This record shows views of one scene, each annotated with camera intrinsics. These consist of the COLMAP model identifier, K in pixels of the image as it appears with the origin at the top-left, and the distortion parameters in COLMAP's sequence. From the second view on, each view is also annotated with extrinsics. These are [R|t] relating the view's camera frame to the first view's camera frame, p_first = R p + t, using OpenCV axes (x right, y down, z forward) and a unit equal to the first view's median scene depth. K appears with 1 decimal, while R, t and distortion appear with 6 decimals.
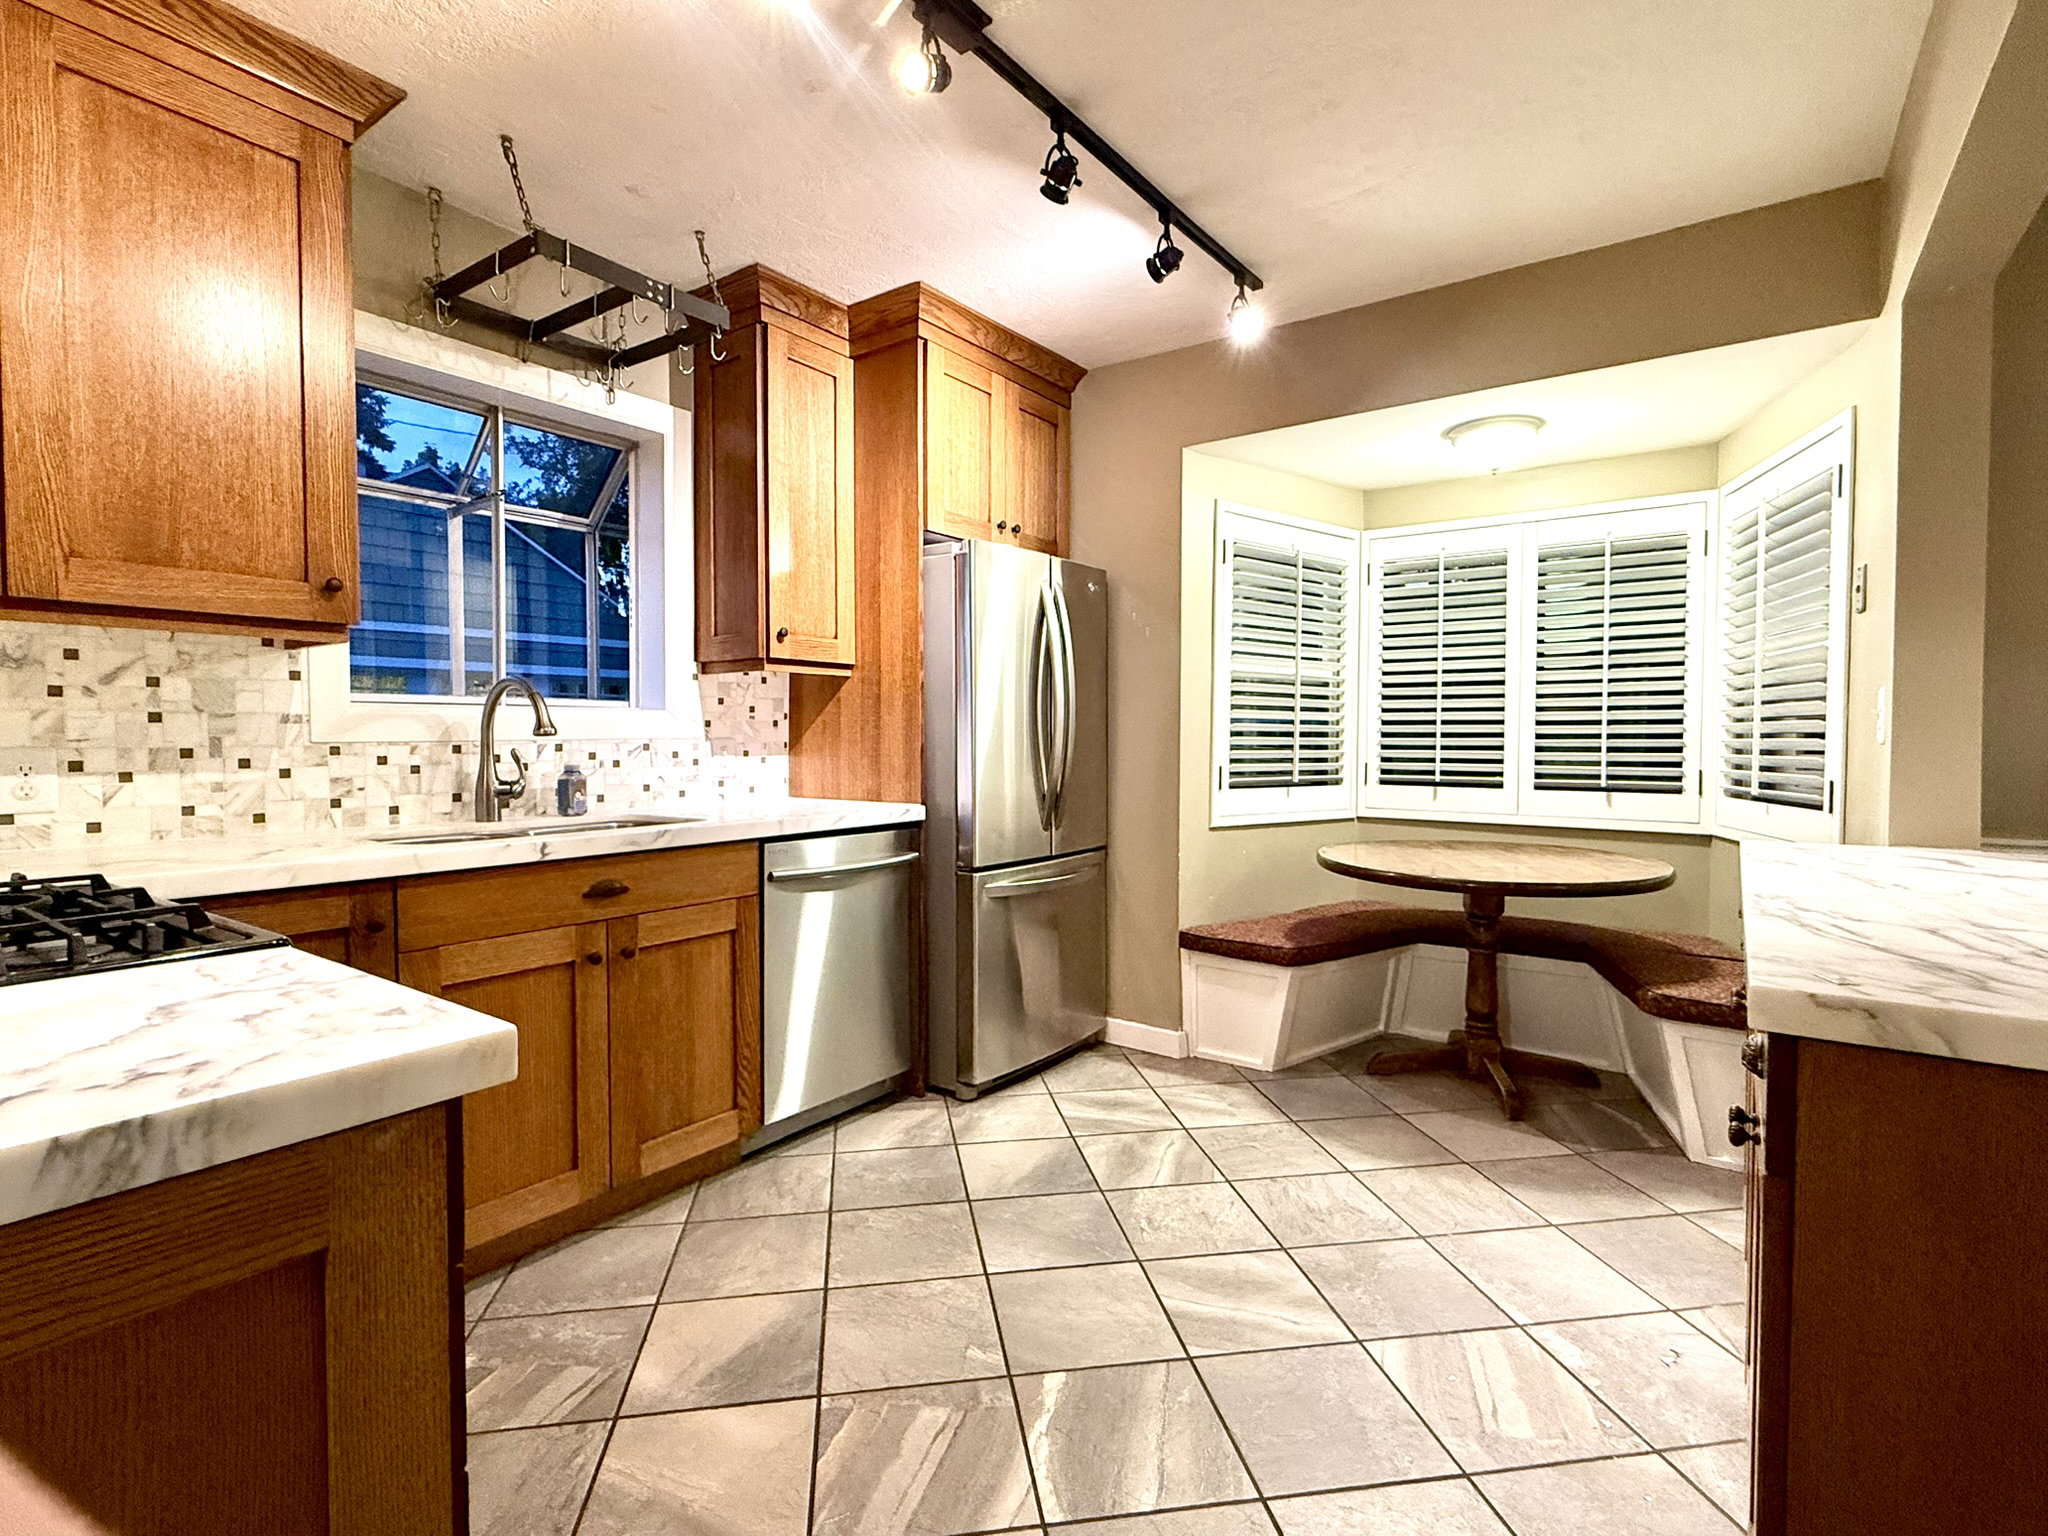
lens RADIAL K [[984.8, 0, 1019.3], [0, 984.8, 760.1], [0, 0, 1]] dist [0.018459, 0.000646]
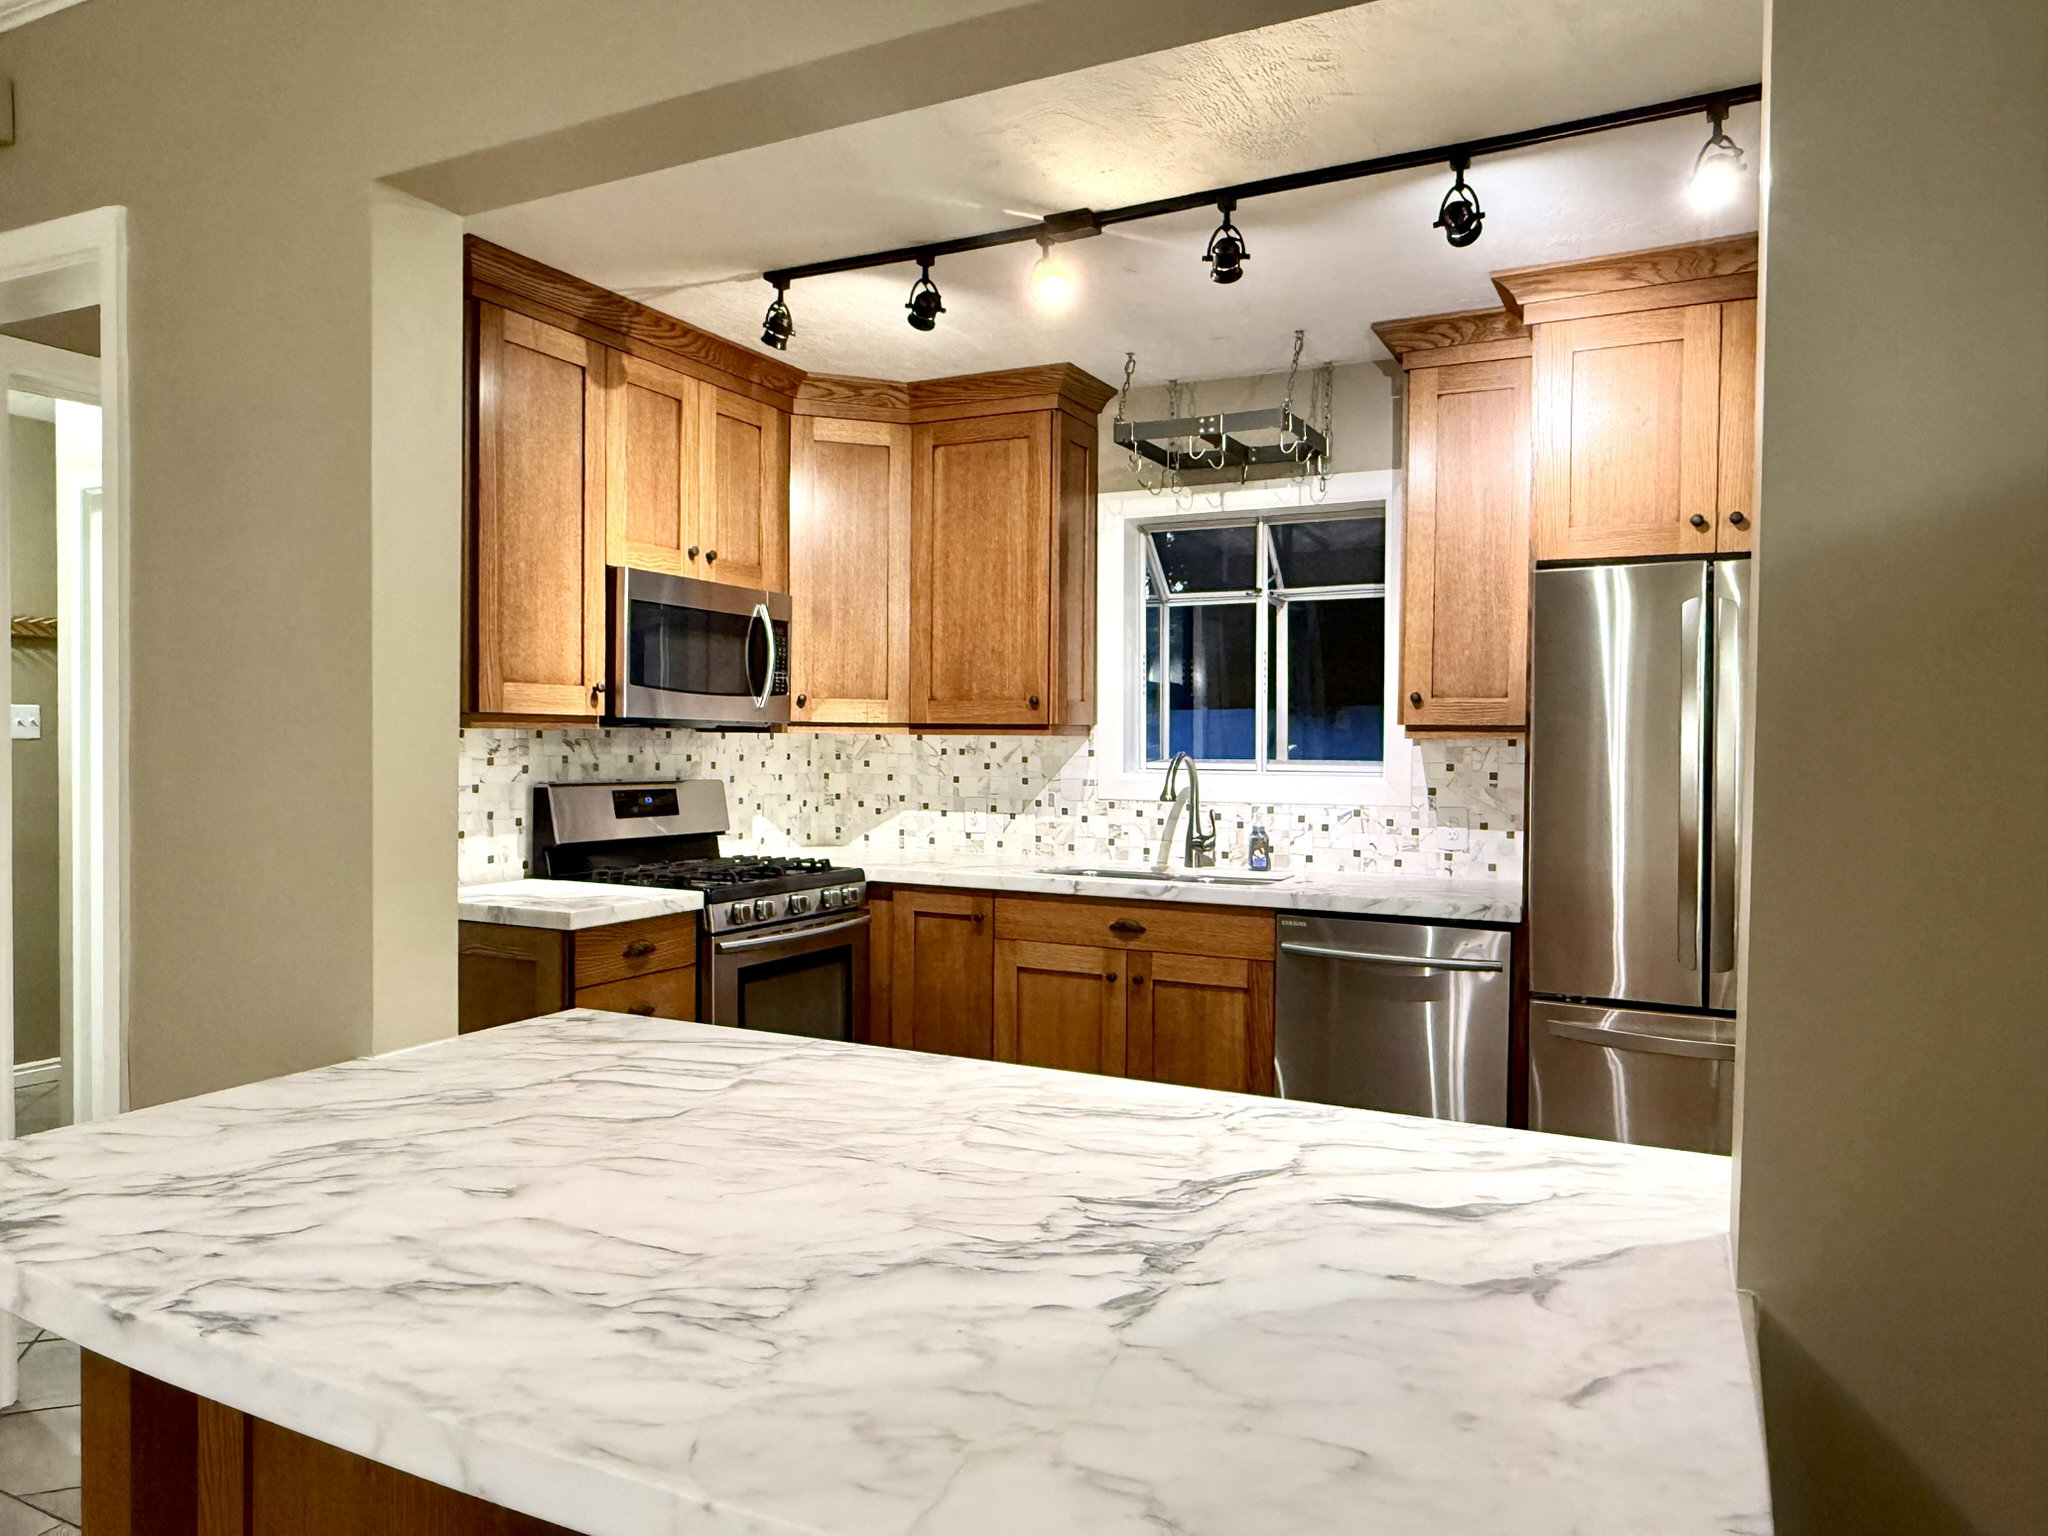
lens RADIAL K [[1415.4, 0, 1022.7], [0, 1415.4, 762.4], [0, 0, 1]] dist [-0.007663, -0.006405]
pose [[0.152773, 0.021308, -0.988032, 1.322671], [-0.034985, 0.999257, 0.016140, -0.101155], [0.987642, 0.032101, 0.153405, 0.572212]]
